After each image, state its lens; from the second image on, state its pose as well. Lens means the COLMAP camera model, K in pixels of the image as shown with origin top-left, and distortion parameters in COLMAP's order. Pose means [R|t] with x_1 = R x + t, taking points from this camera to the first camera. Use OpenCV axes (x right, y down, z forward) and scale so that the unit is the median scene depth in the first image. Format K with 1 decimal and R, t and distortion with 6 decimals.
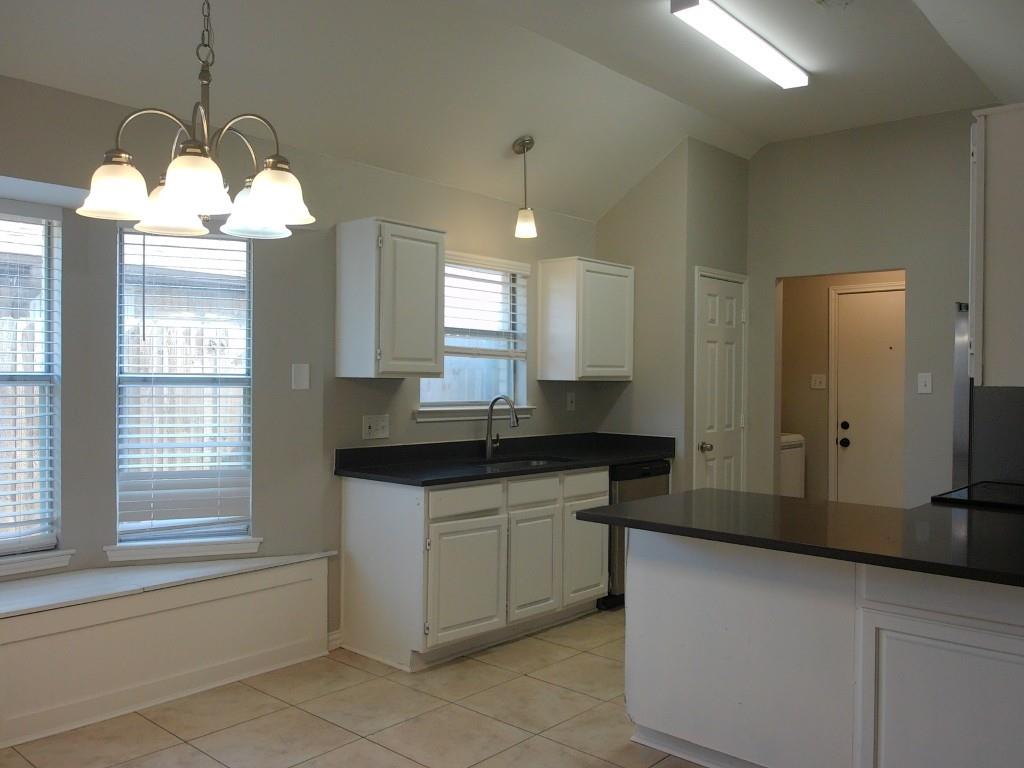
lens RADIAL K [[830.6, 0, 512.0], [0, 830.6, 384.0], [0, 0, 1]] dist [0.001339, -0.000560]
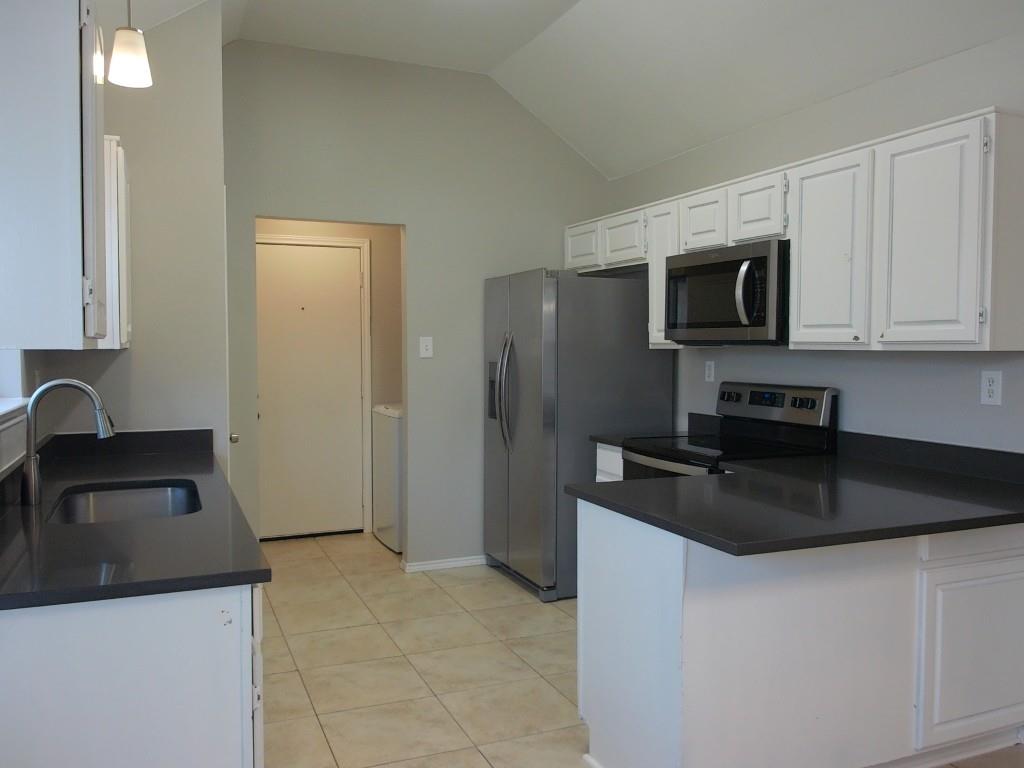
lens RADIAL K [[830.6, 0, 512.0], [0, 830.6, 384.0], [0, 0, 1]] dist [0.001339, -0.000560]
pose [[0.434270, -0.051473, 0.899311, -0.331635], [0.003968, 0.998466, 0.055232, -0.011305], [-0.900774, -0.020417, 0.433807, 0.491760]]
